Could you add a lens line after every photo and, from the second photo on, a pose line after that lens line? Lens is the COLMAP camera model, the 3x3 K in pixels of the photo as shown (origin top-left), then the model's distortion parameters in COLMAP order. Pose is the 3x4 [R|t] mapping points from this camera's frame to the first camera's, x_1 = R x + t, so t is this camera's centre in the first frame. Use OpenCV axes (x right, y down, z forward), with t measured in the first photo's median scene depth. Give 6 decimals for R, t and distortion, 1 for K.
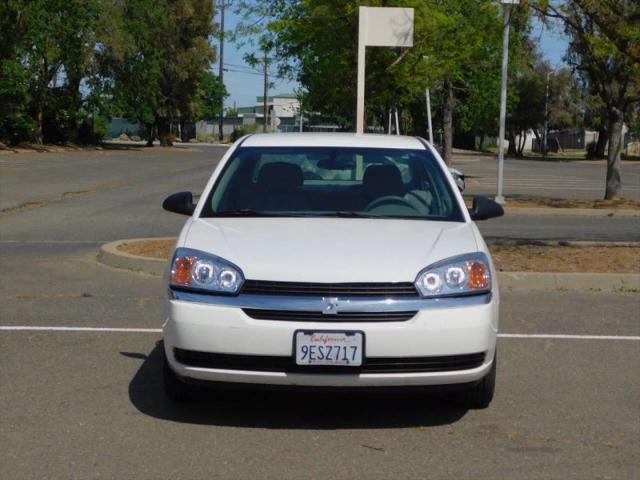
lens RADIAL K [[1421.5, 0, 320.0], [0, 1421.5, 240.0], [0, 0, 1]] dist [-0.027811, 0.022194]
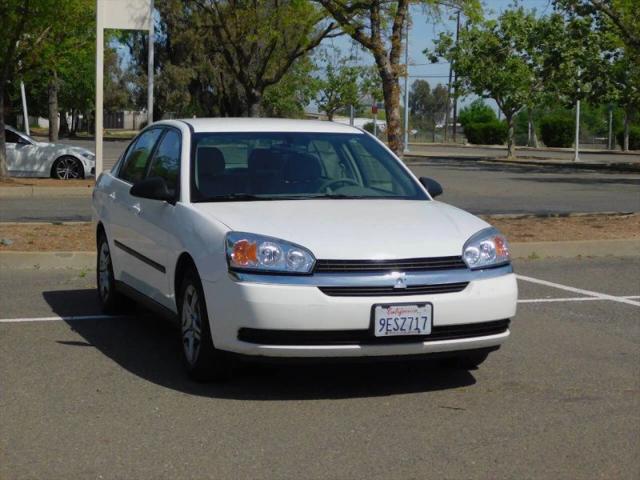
lens RADIAL K [[1421.5, 0, 320.0], [0, 1421.5, 240.0], [0, 0, 1]] dist [-0.027811, 0.022194]
pose [[0.939287, -0.033735, 0.341471, -0.417023], [0.028696, 0.999392, 0.019798, -0.007515], [-0.341932, -0.008798, 0.939684, 0.007073]]
